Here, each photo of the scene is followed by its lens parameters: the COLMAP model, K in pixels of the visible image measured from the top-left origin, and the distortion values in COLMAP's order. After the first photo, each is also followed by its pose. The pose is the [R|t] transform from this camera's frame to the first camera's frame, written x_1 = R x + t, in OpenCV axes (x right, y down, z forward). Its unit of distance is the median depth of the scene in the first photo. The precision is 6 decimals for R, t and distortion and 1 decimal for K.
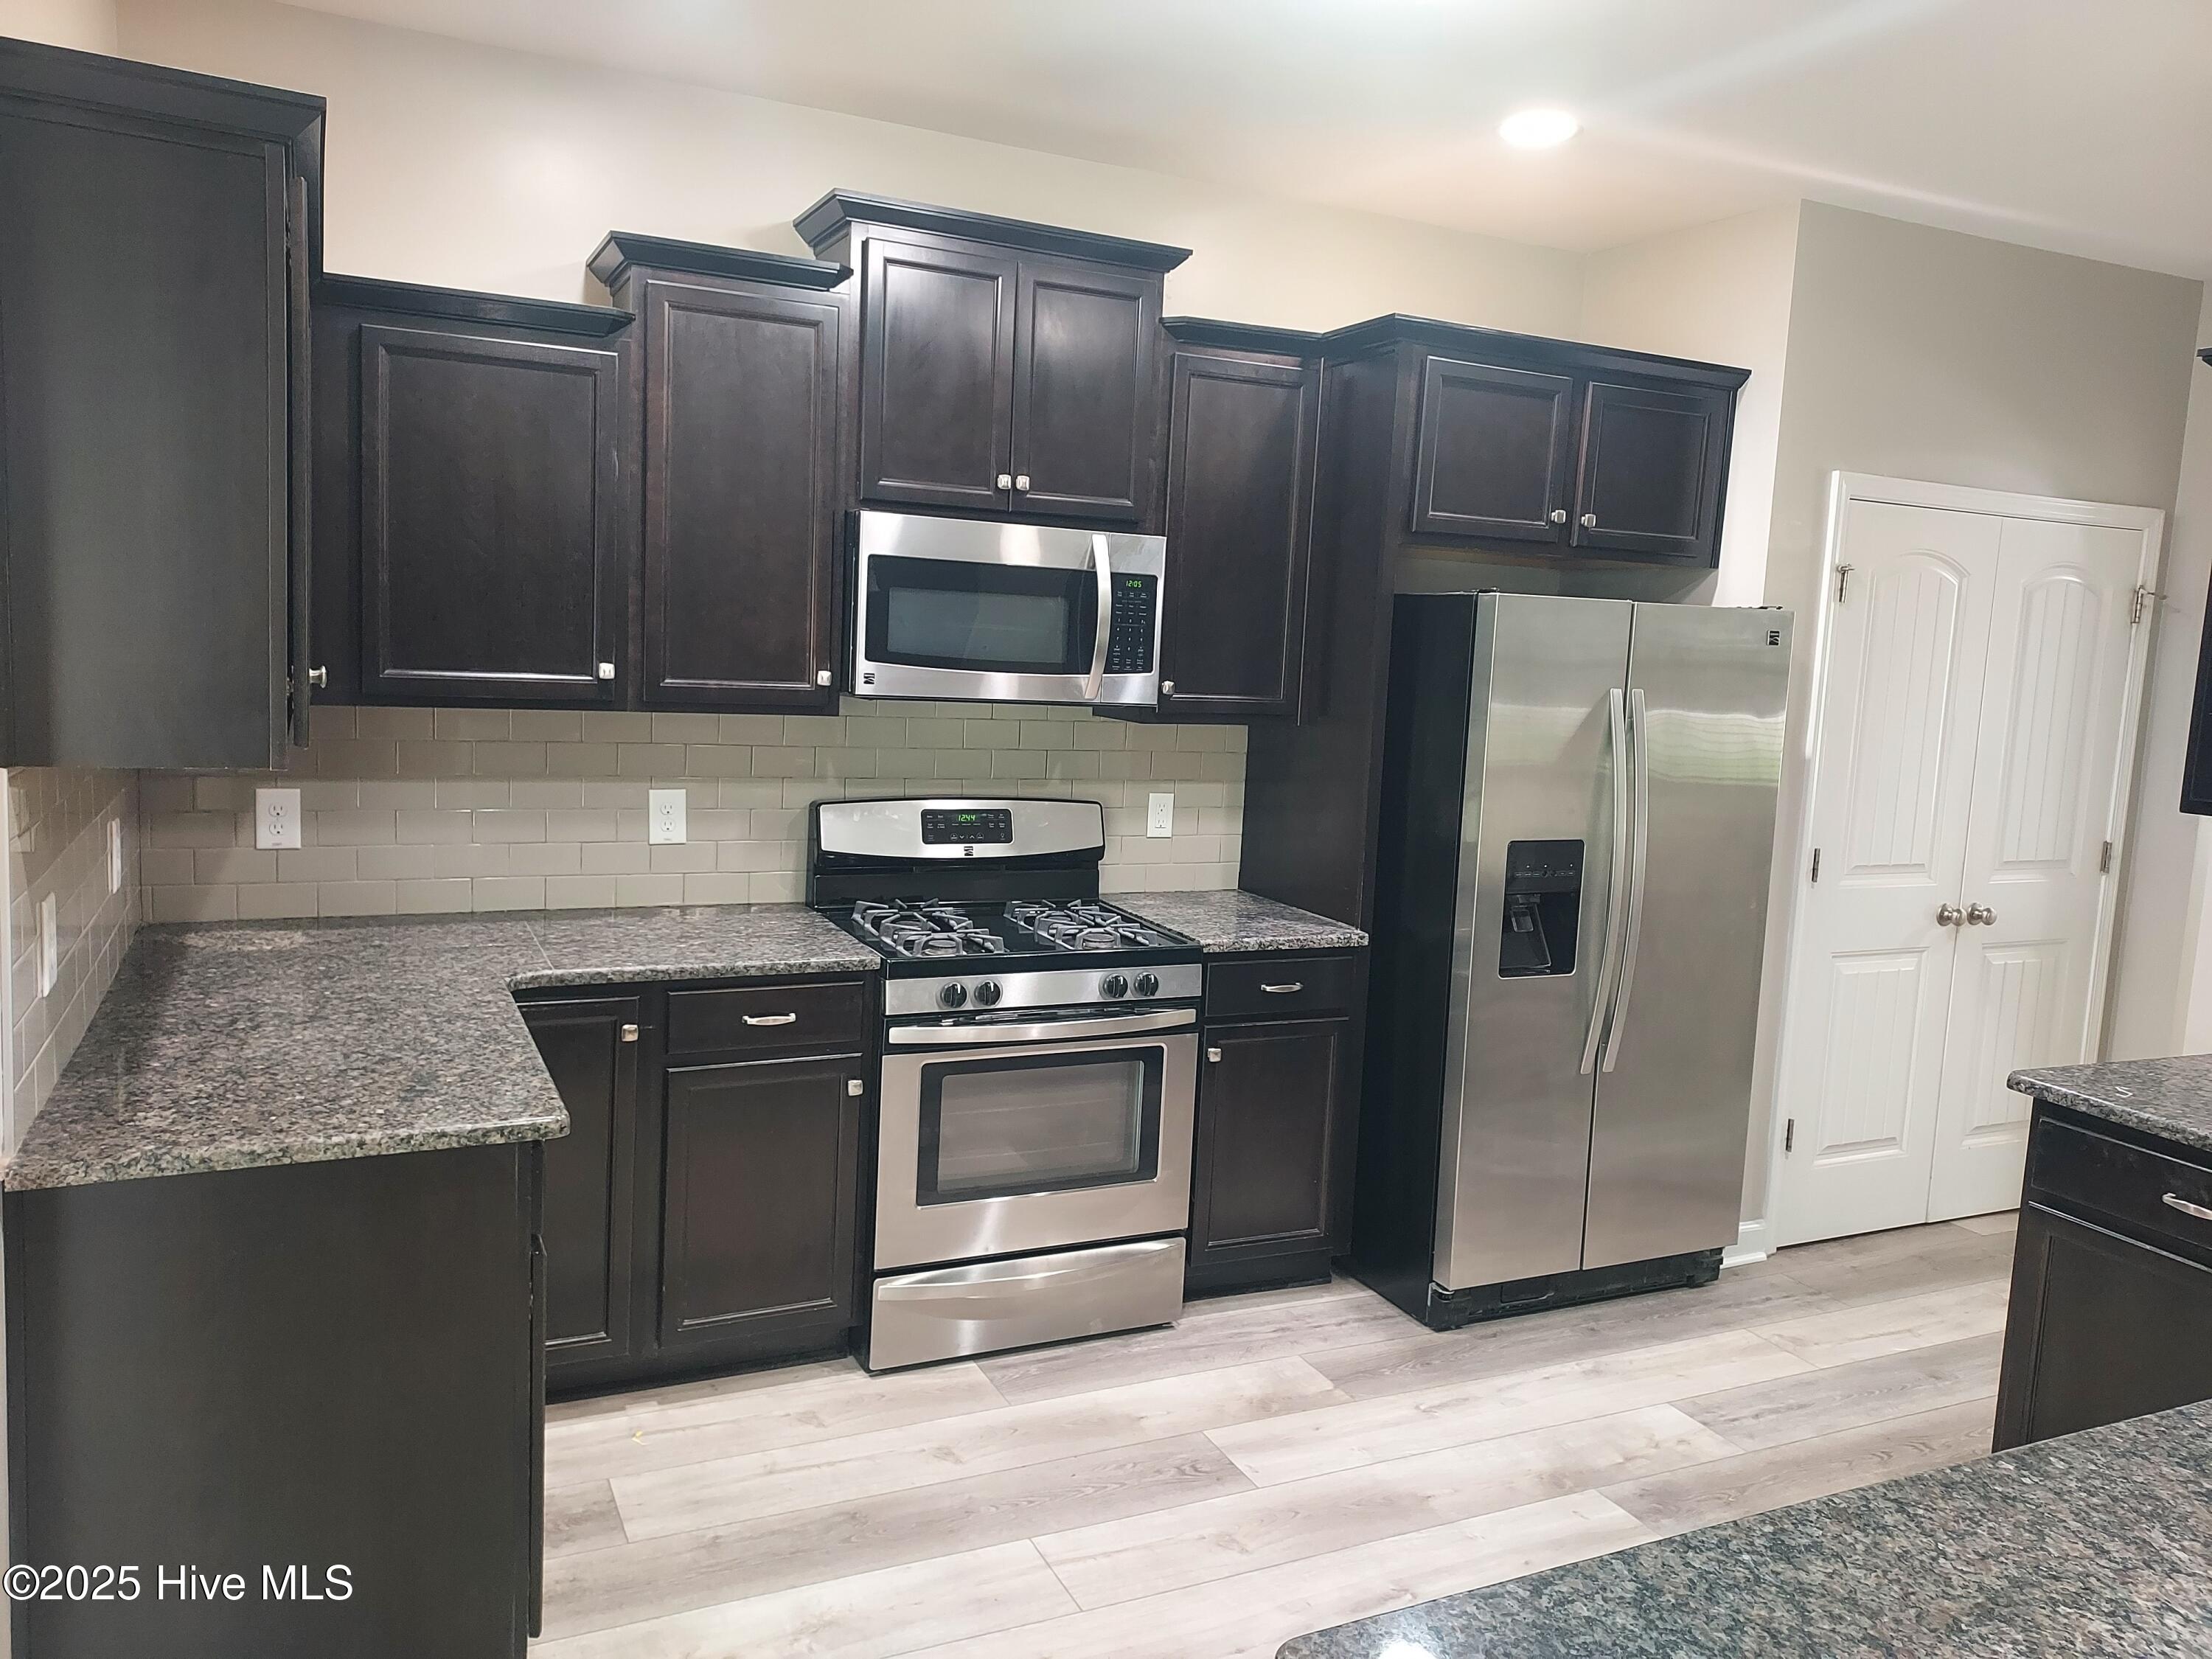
lens RADIAL K [[1598.0, 0, 1106.0], [0, 1598.0, 812.0], [0, 0, 1]] dist [0.105041, -0.164789]
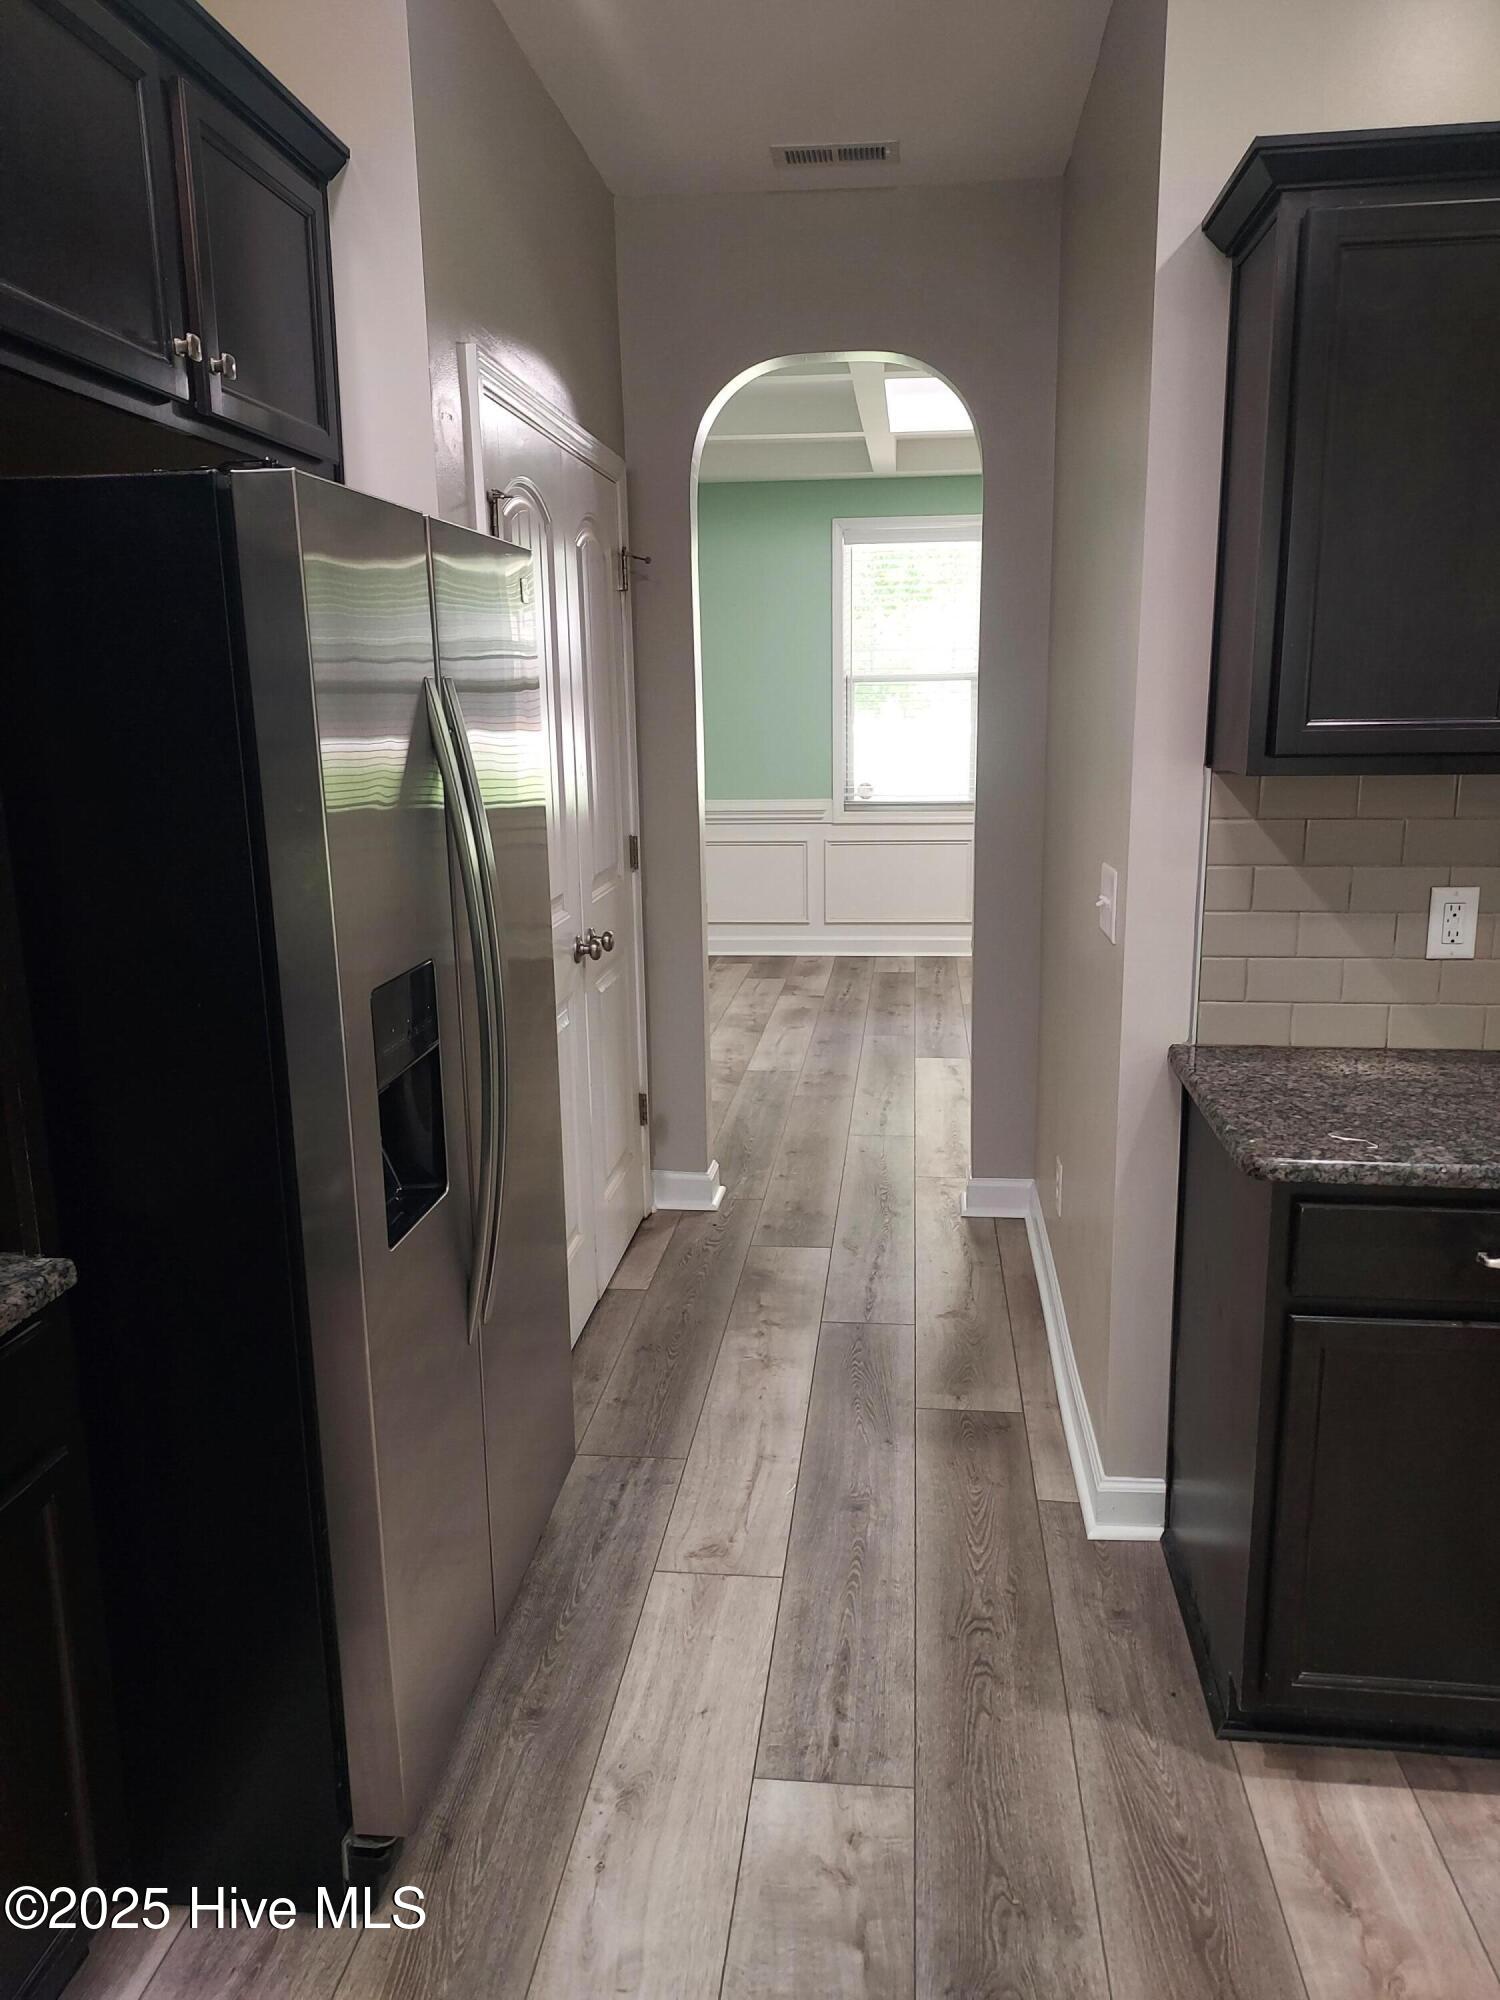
lens RADIAL K [[1444.9, 0, 756.7], [0, 1444.9, 1007.6], [0, 0, 1]] dist [0.105041, -0.164789]
pose [[0.518897, -0.236492, 0.821473, -0.062241], [0.135186, 0.971580, 0.194313, -0.048791], [-0.844080, 0.010223, 0.536120, 0.656716]]
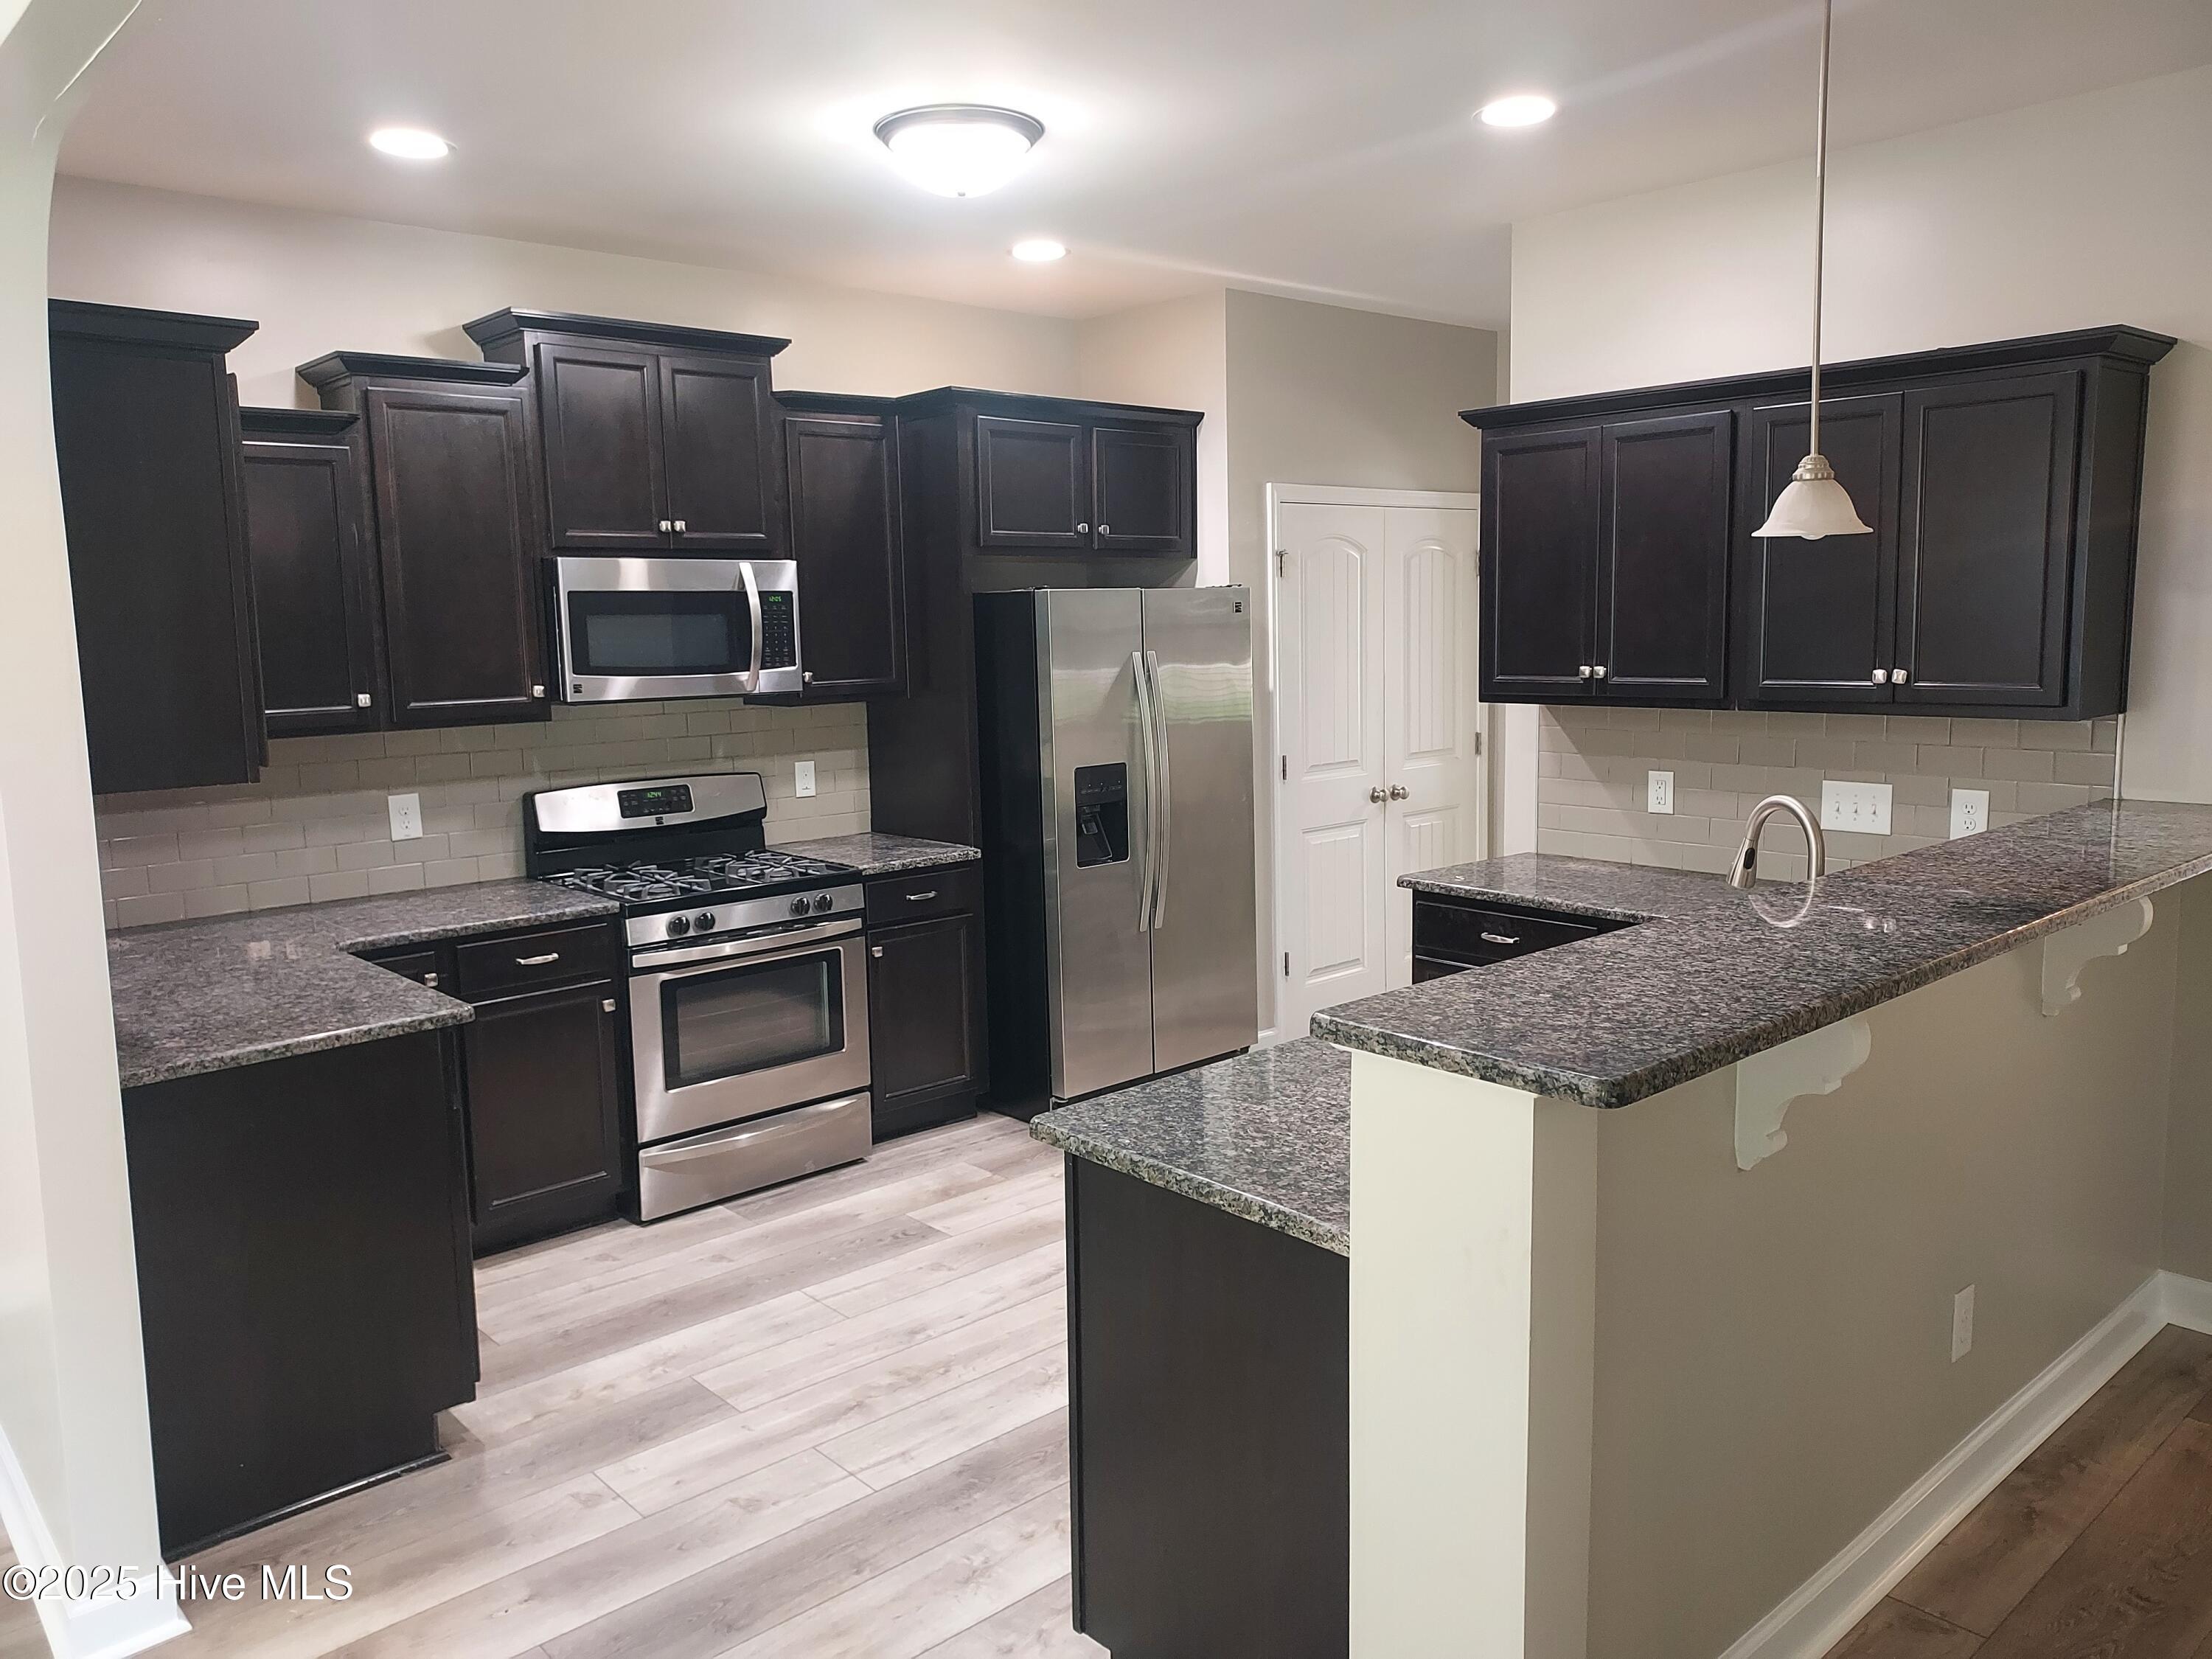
lens RADIAL K [[1603.9, 0, 1106.0], [0, 1603.9, 829.5], [0, 0, 1]] dist [0.042589, -0.007158]
pose [[0.956053, -0.109185, 0.272105, -0.101427], [0.102748, 0.993988, 0.037836, 0.020826], [-0.274601, -0.008215, 0.961523, -0.322362]]
